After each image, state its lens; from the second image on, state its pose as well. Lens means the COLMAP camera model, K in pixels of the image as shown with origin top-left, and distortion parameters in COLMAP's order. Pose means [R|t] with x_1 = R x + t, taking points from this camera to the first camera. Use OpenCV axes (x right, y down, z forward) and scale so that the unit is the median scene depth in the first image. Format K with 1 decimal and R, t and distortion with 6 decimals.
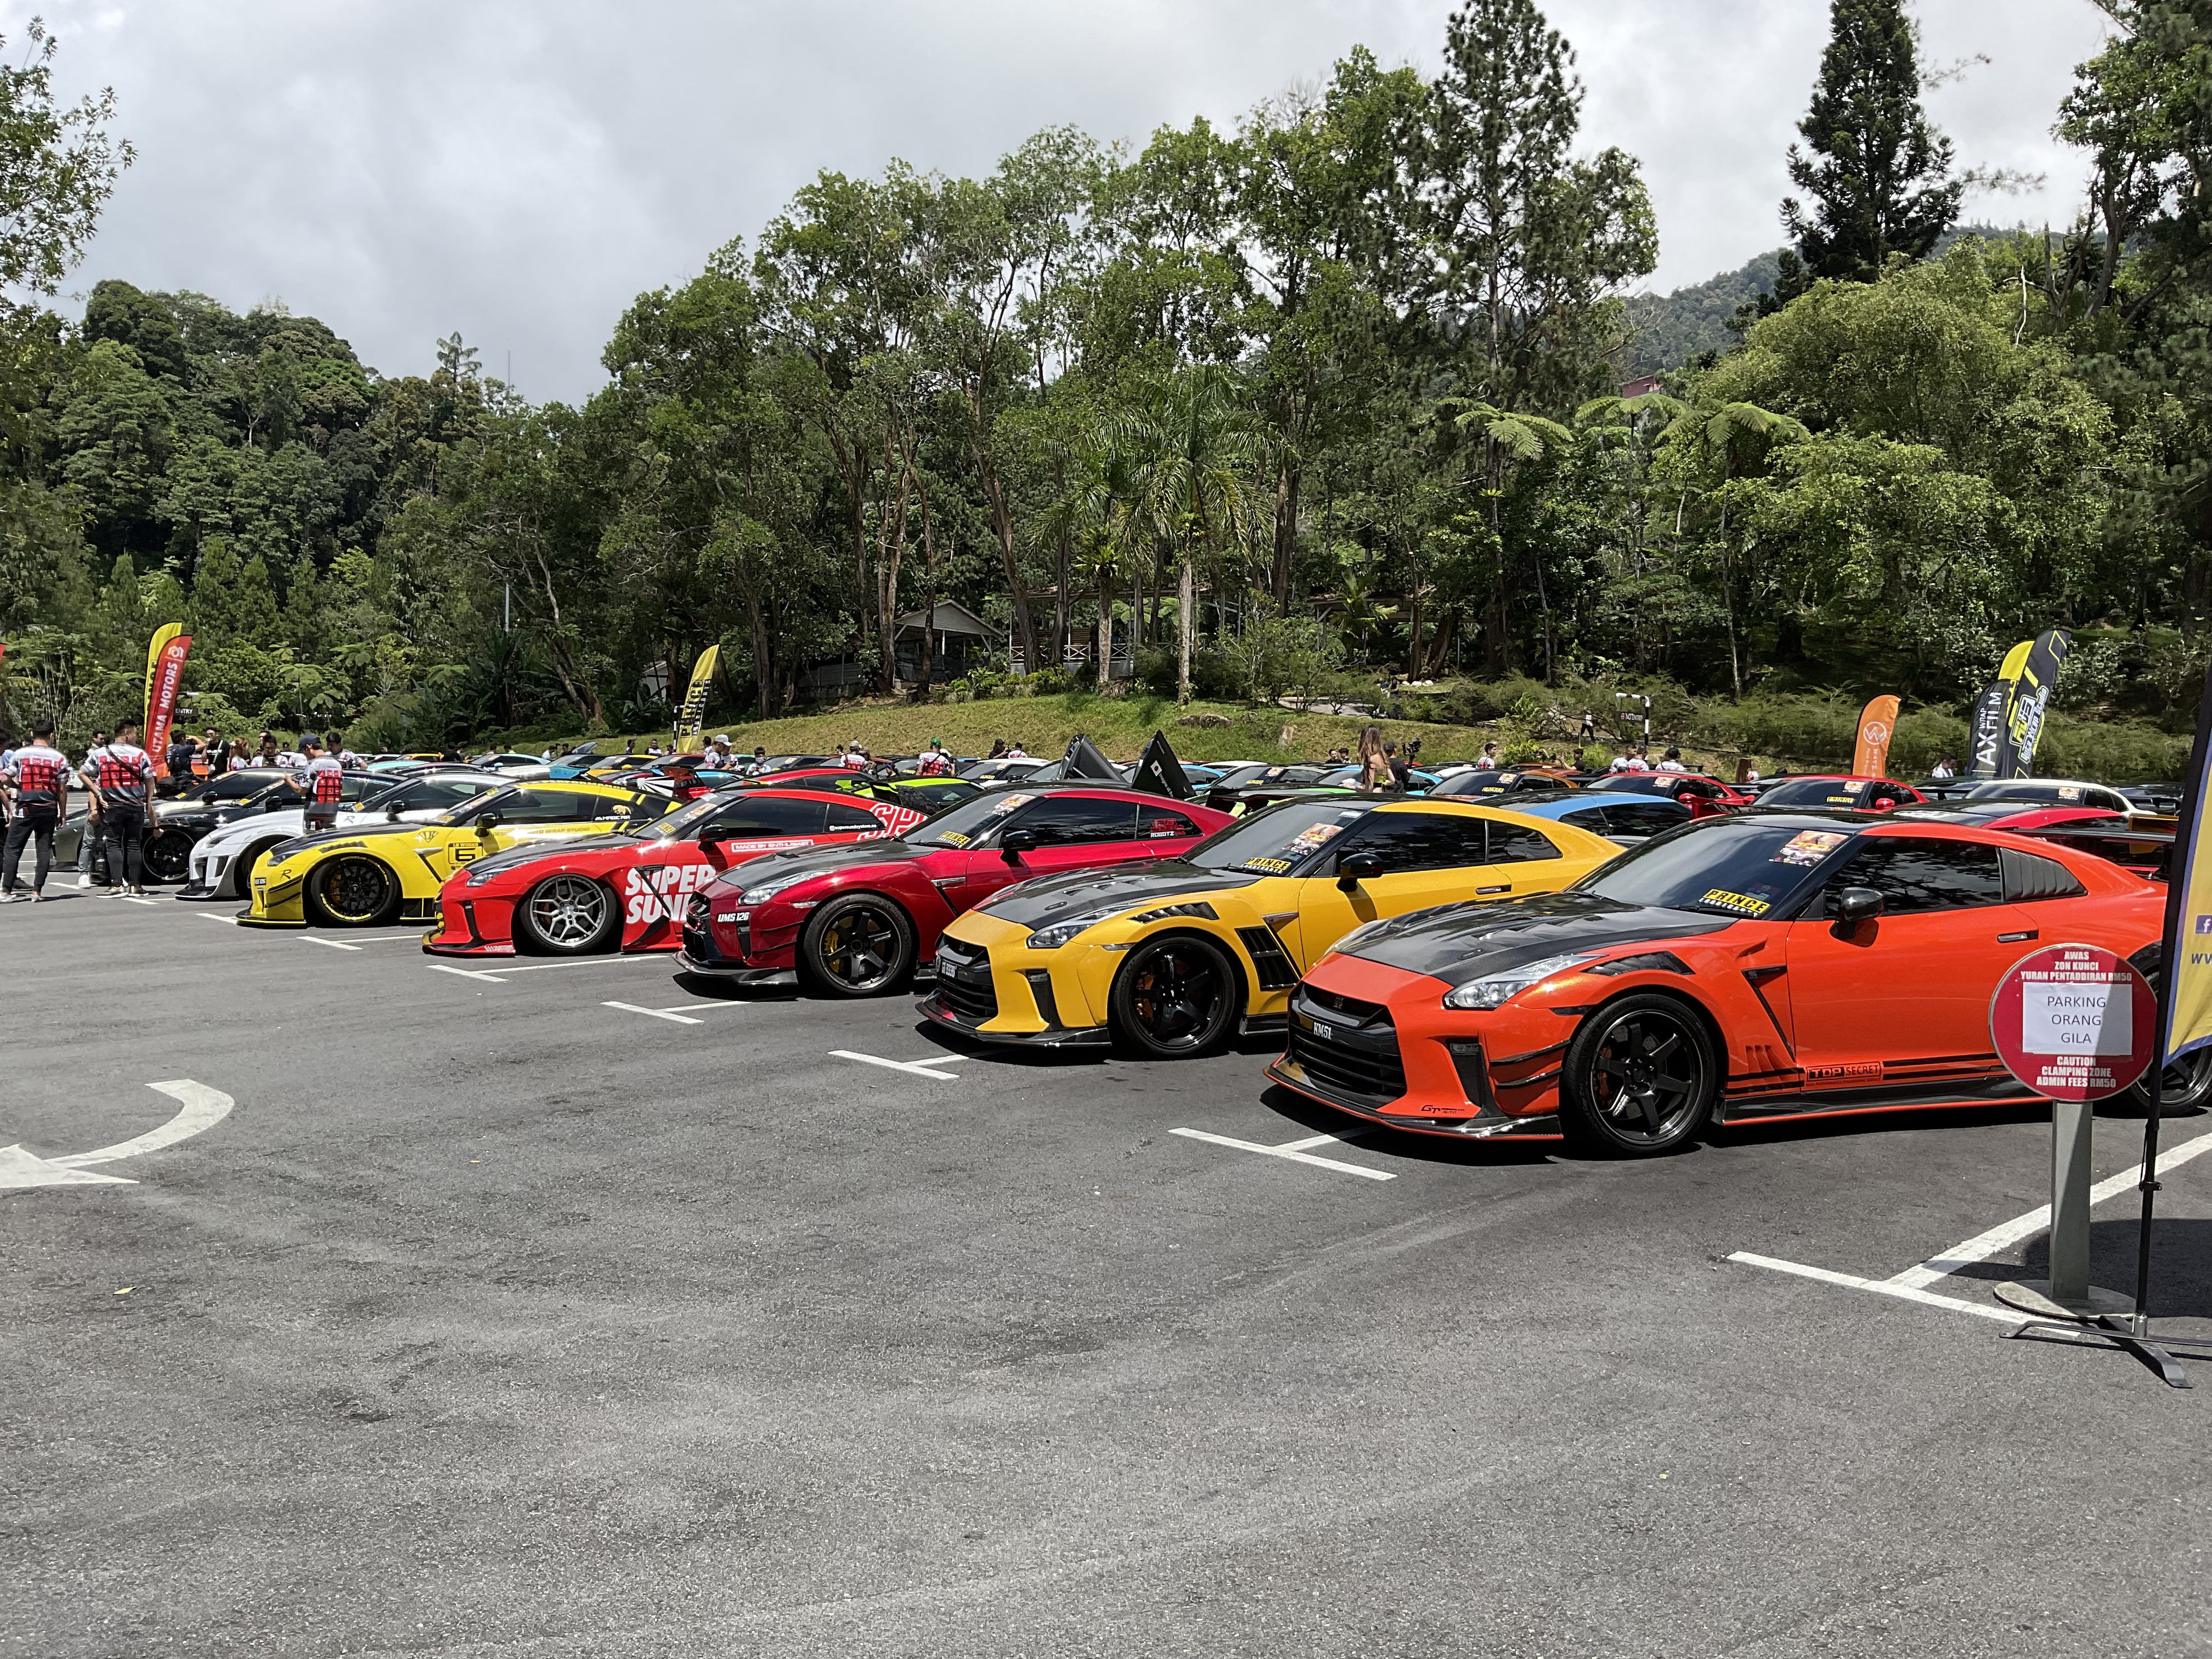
lens RADIAL K [[1854.1, 0, 1106.0], [0, 1854.1, 829.5], [0, 0, 1]] dist [0.010098, -0.002314]
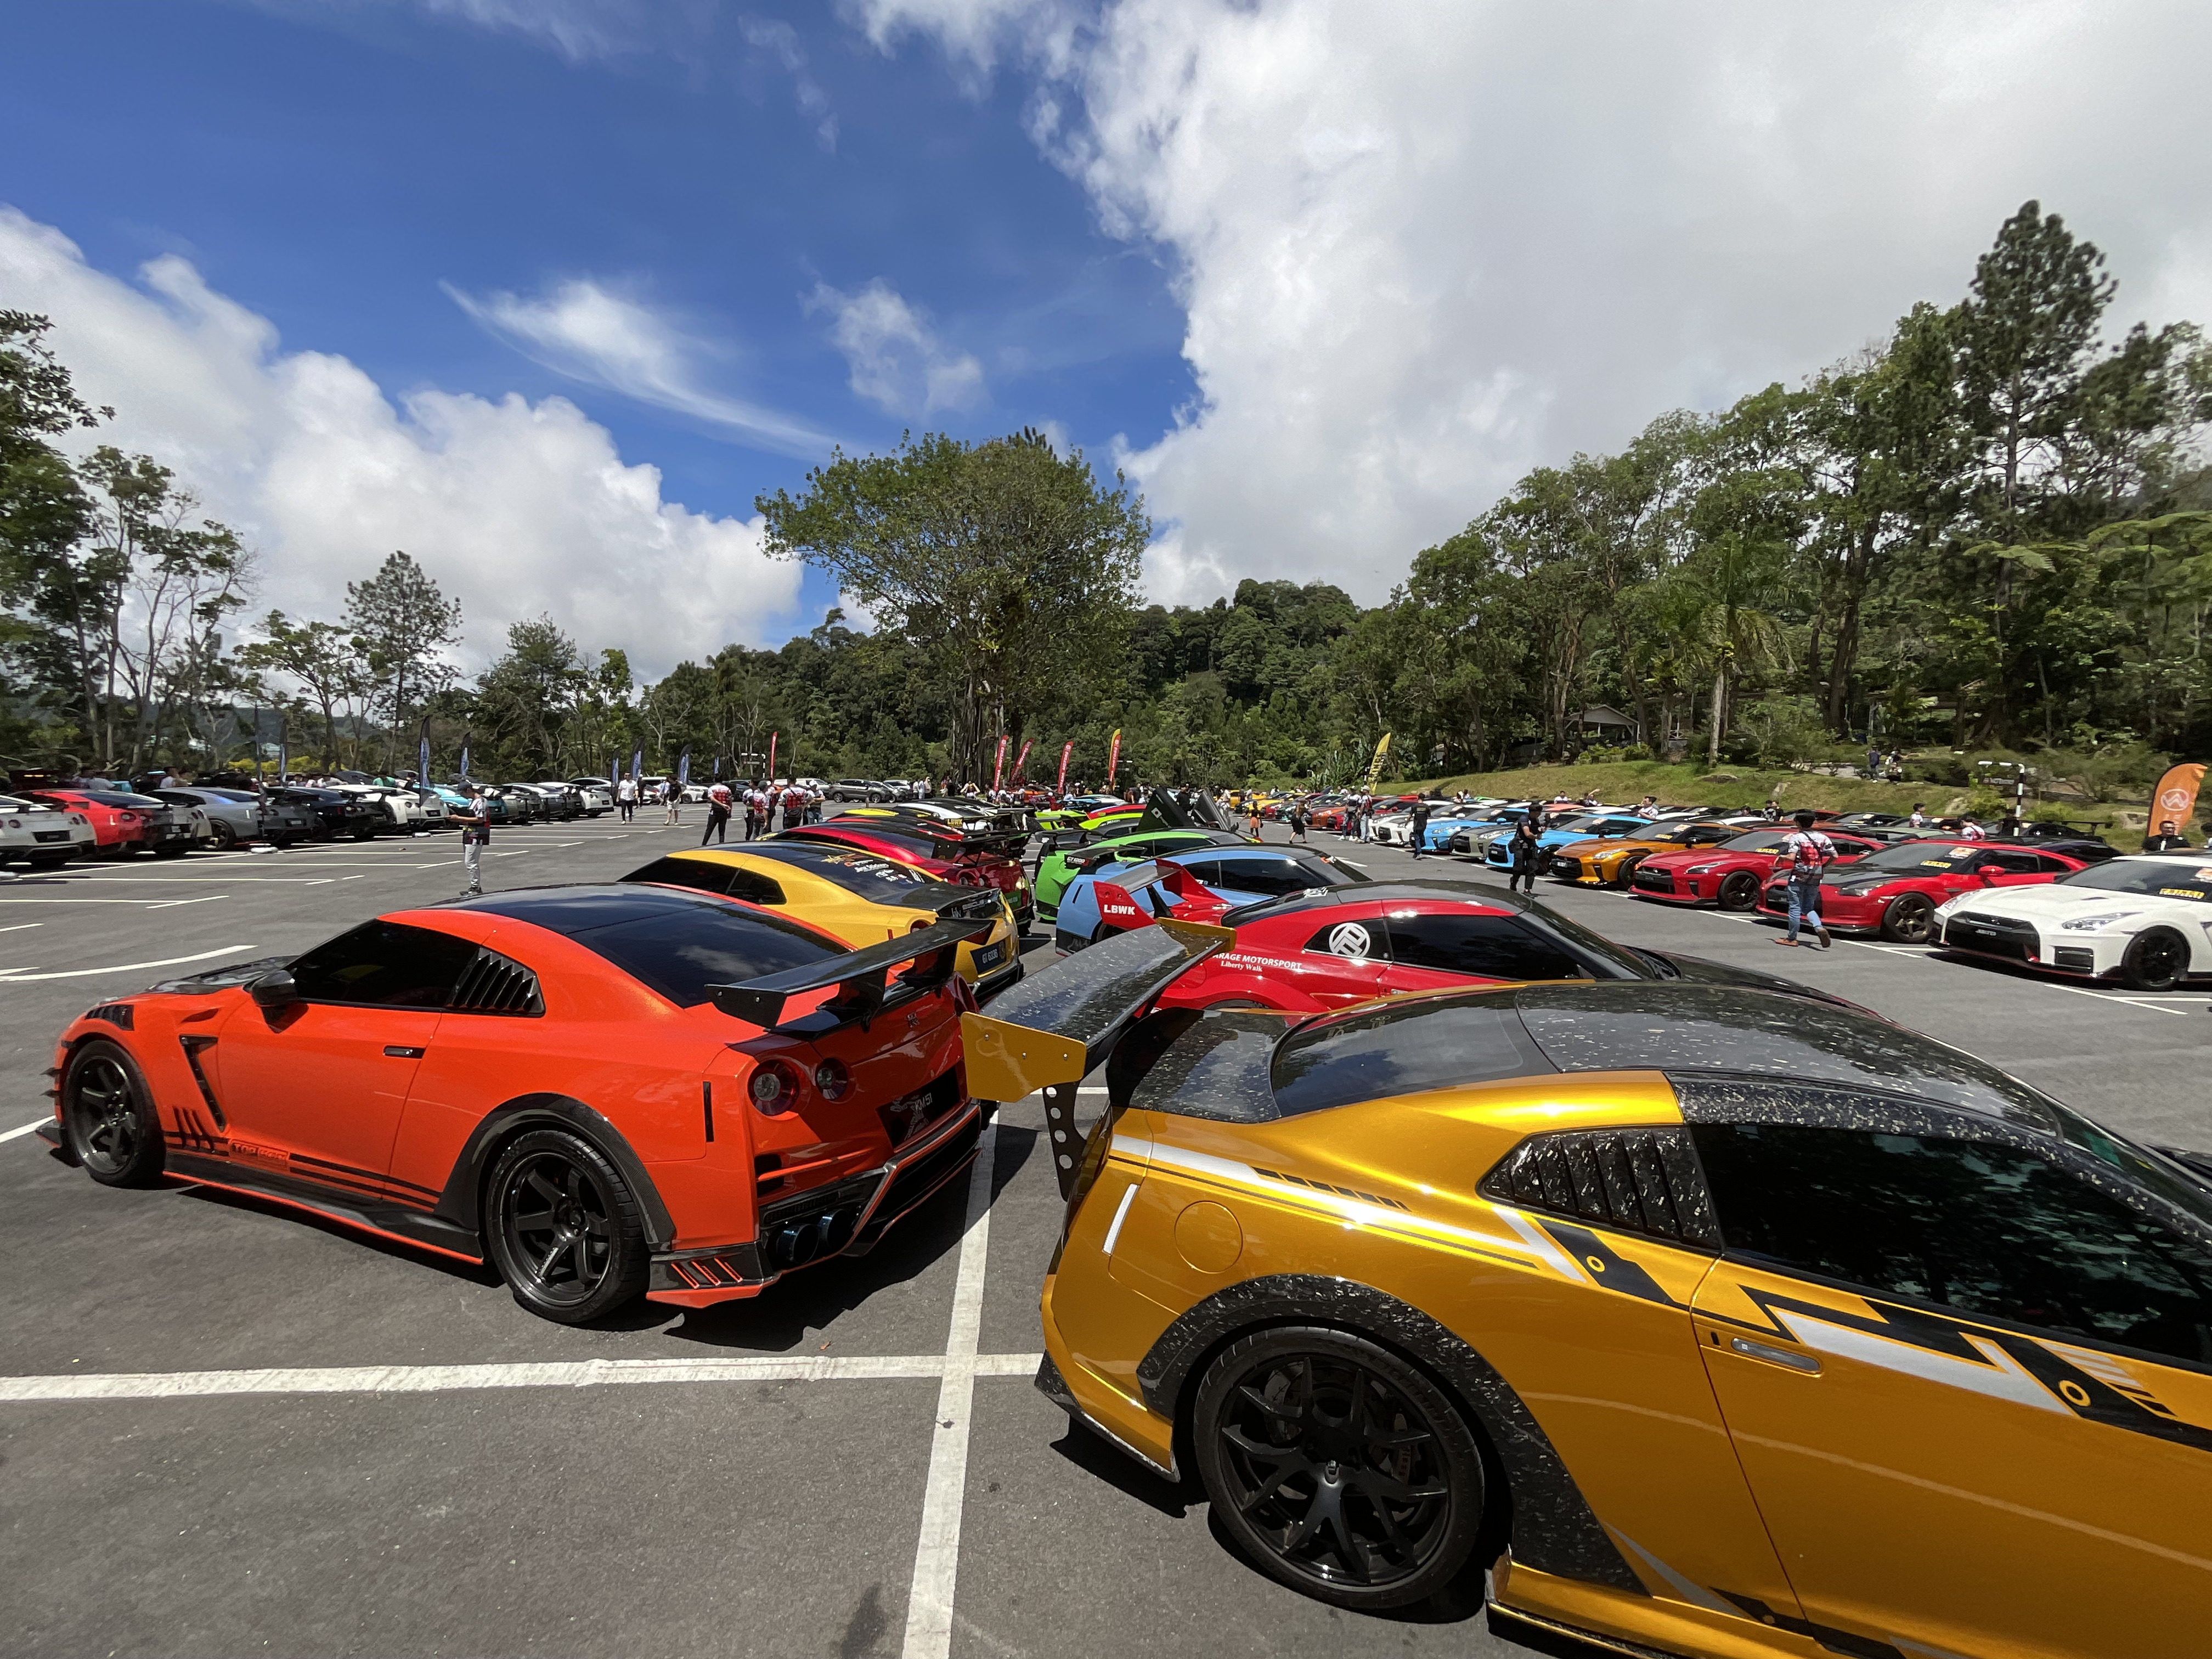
lens RADIAL K [[904.1, 0, 1106.0], [0, 904.1, 829.5], [0, 0, 1]] dist [-0.001447, -0.000211]
pose [[0.781844, 0.046447, -0.621742, 0.082254], [-0.044233, 0.998841, 0.018996, -0.005798], [0.621903, 0.012650, 0.782992, 0.070426]]
